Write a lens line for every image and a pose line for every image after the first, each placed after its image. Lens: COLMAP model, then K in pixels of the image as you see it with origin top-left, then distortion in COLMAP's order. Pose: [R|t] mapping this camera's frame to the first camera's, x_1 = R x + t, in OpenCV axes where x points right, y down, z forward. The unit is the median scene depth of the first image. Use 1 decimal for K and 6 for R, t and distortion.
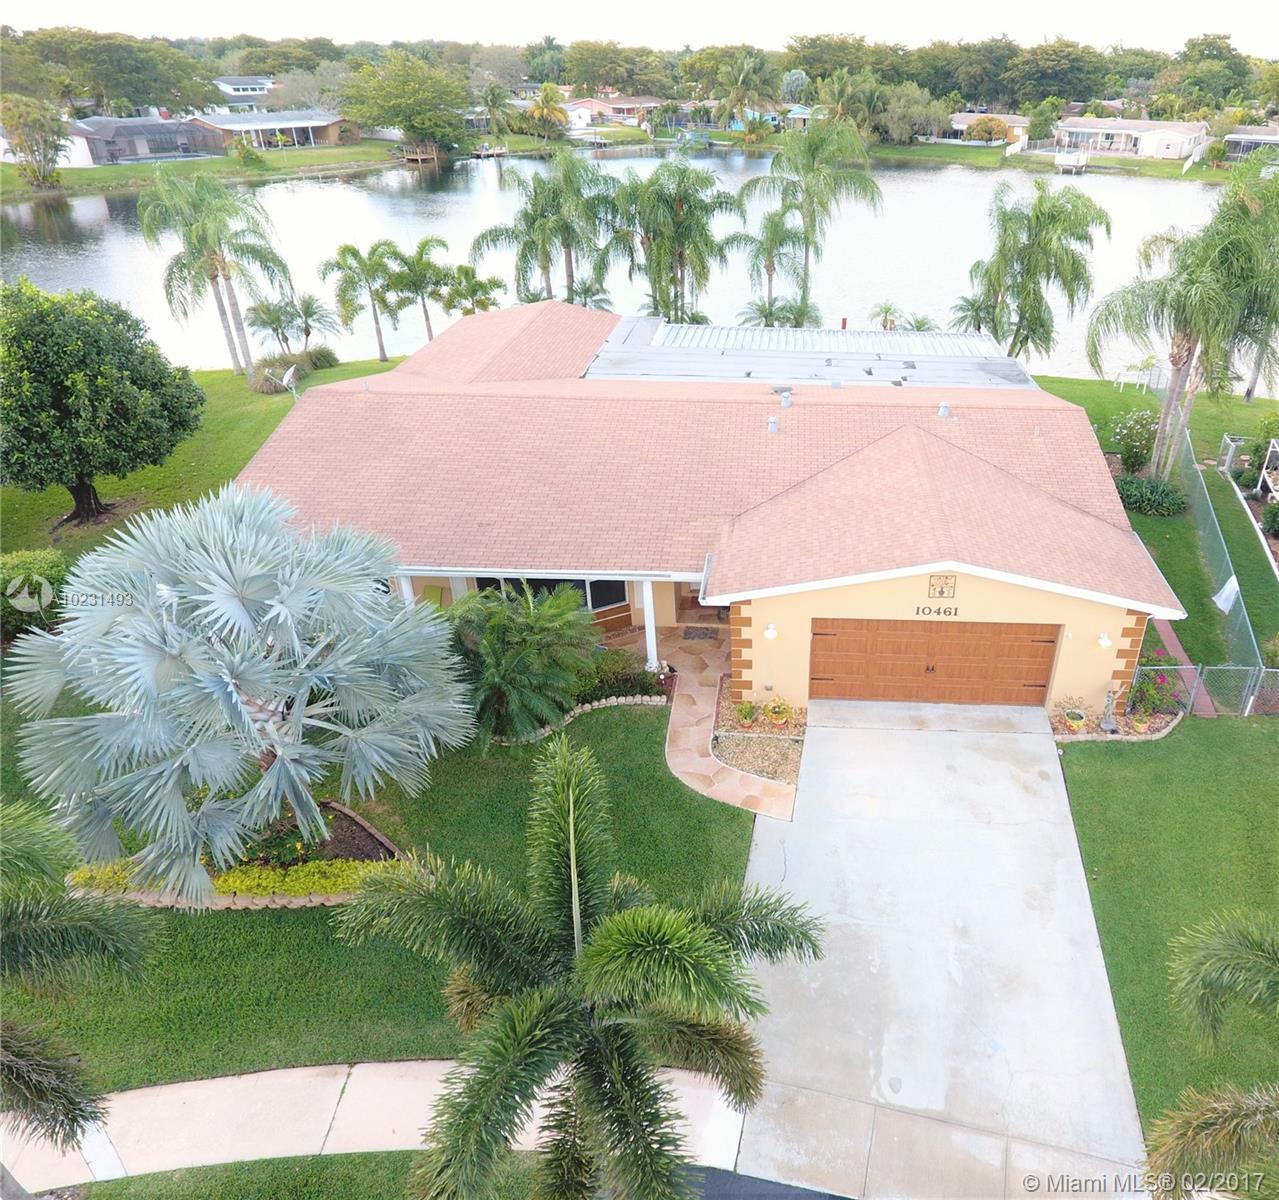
lens RADIAL K [[1105.1, 0, 639.5], [0, 1105.1, 600.0], [0, 0, 1]] dist [0.000688, 0.008441]
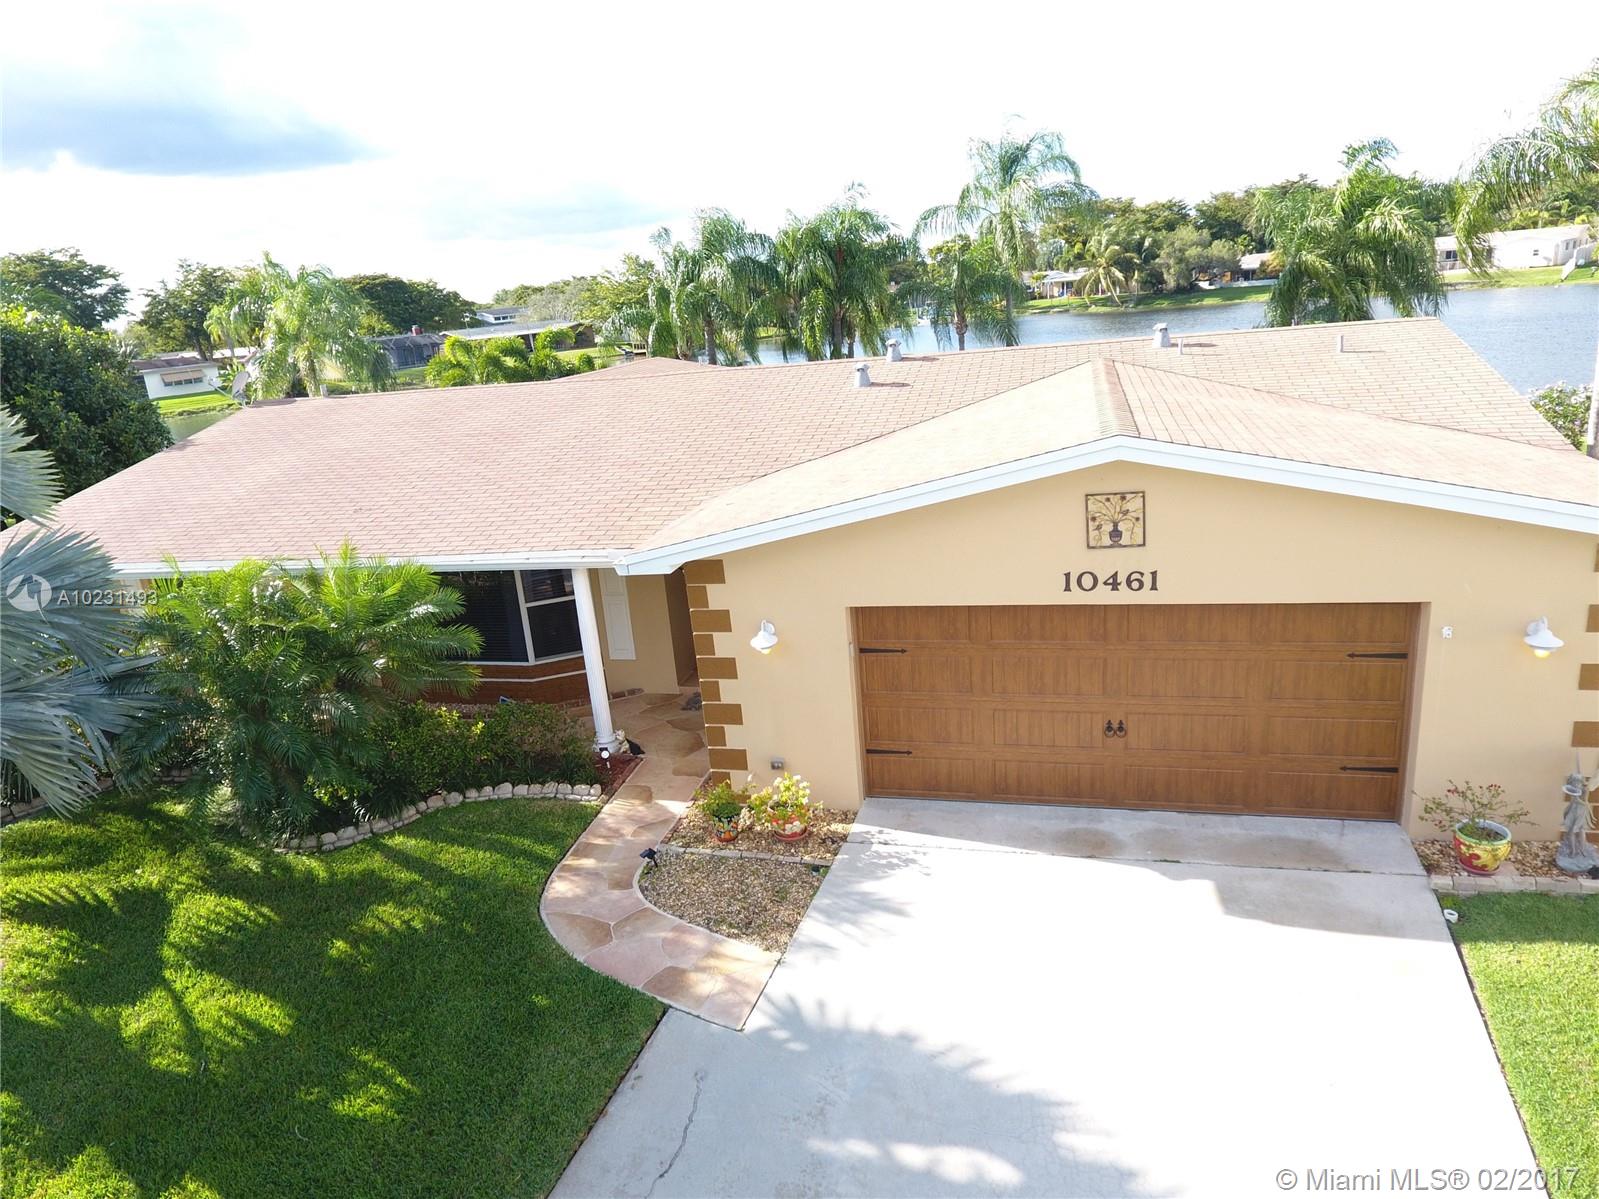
lens RADIAL K [[1103.2, 0, 682.0], [0, 1103.2, 599.2], [0, 0, 1]] dist [0.001377, -0.005400]
pose [[0.971915, -0.005558, -0.235267, 0.195244], [-0.051637, 0.970321, -0.236241, 0.128393], [0.229598, 0.241755, 0.942783, 0.507529]]
